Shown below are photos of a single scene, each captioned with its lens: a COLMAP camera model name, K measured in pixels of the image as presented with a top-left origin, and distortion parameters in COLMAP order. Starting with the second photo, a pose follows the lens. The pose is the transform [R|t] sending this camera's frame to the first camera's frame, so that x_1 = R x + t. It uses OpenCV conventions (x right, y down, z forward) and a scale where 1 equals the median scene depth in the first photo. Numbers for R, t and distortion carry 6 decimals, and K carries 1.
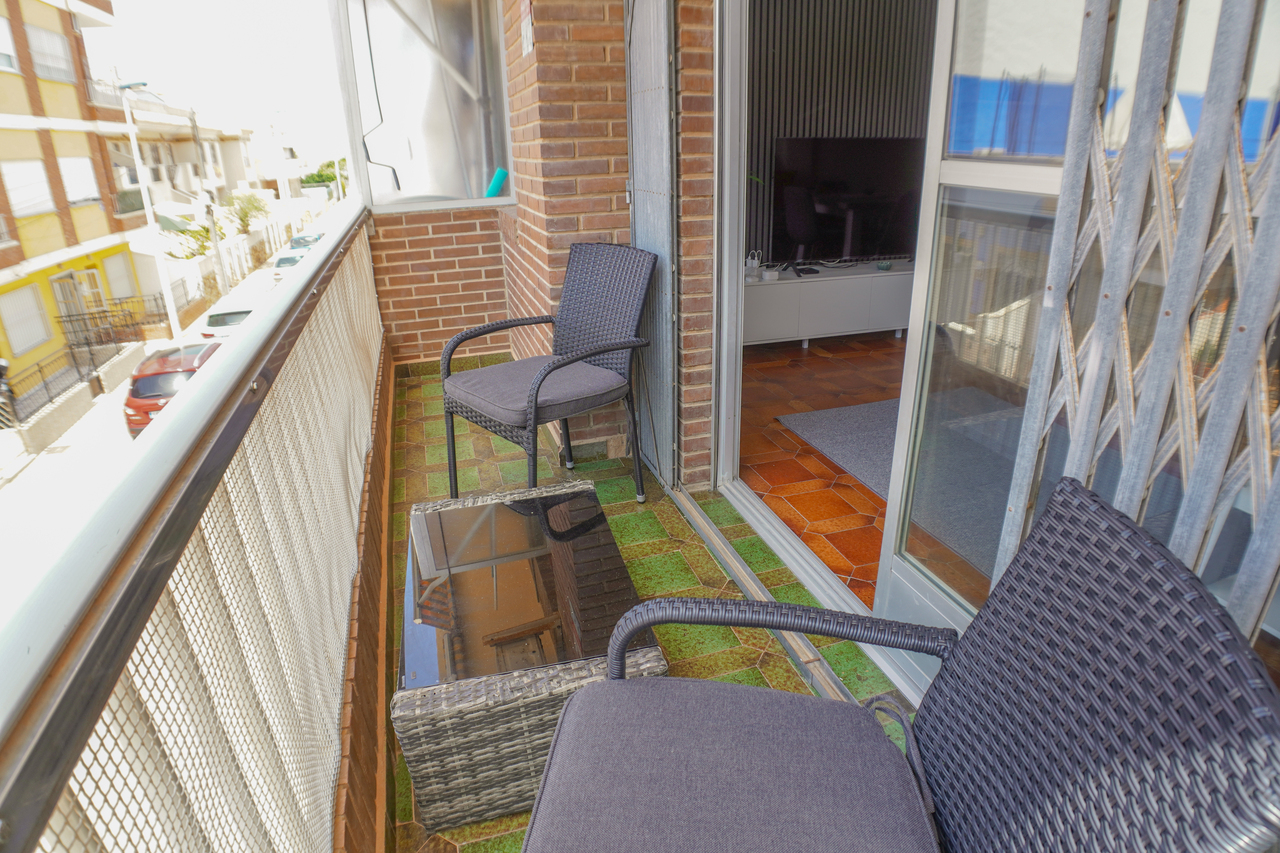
lens RADIAL K [[705.2, 0, 636.5], [0, 705.2, 423.3], [0, 0, 1]] dist [-0.132766, 0.032000]
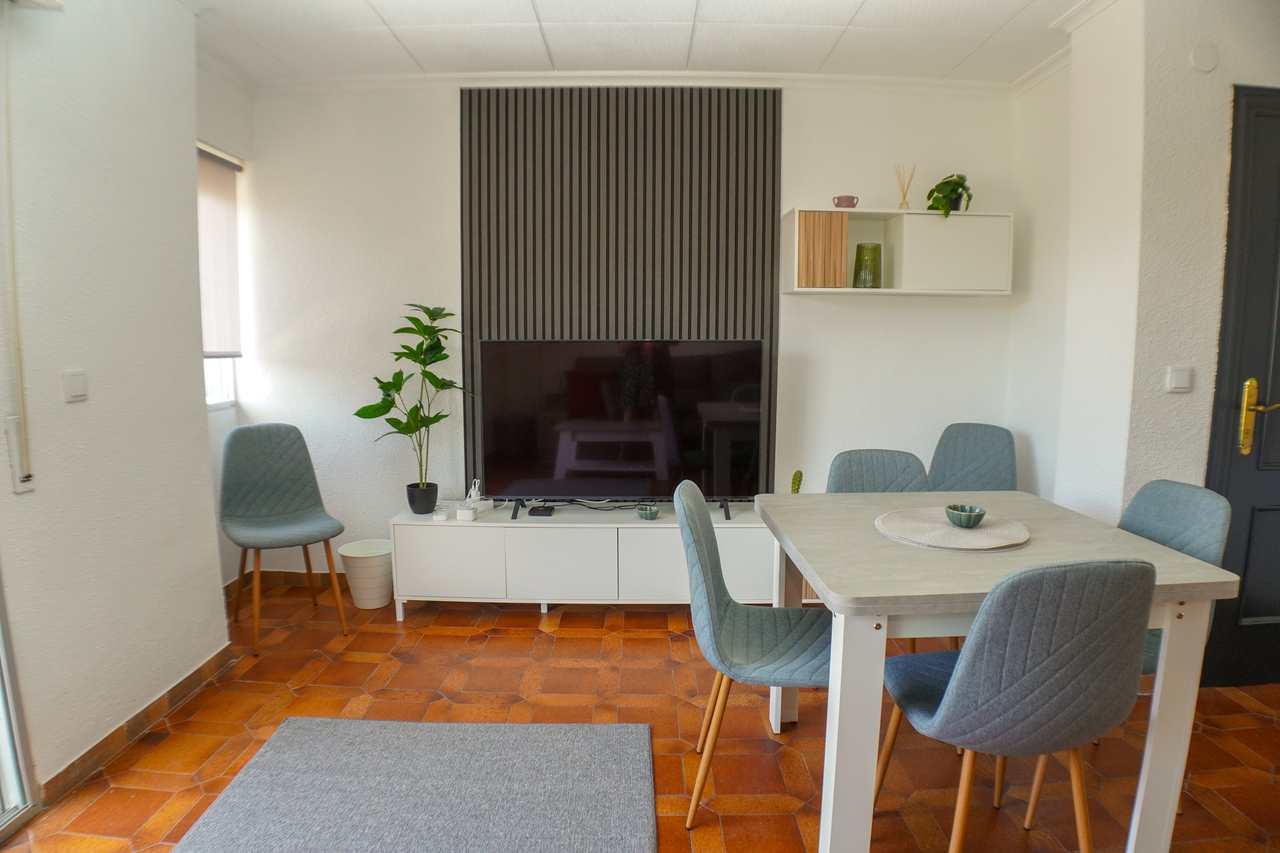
lens RADIAL K [[705.2, 0, 636.5], [0, 705.2, 423.3], [0, 0, 1]] dist [-0.132766, 0.032000]
pose [[0.957685, 0.061002, -0.281278, 0.551204], [-0.133863, 0.959553, -0.247667, -0.135943], [0.254793, 0.274840, 0.927116, 0.293948]]
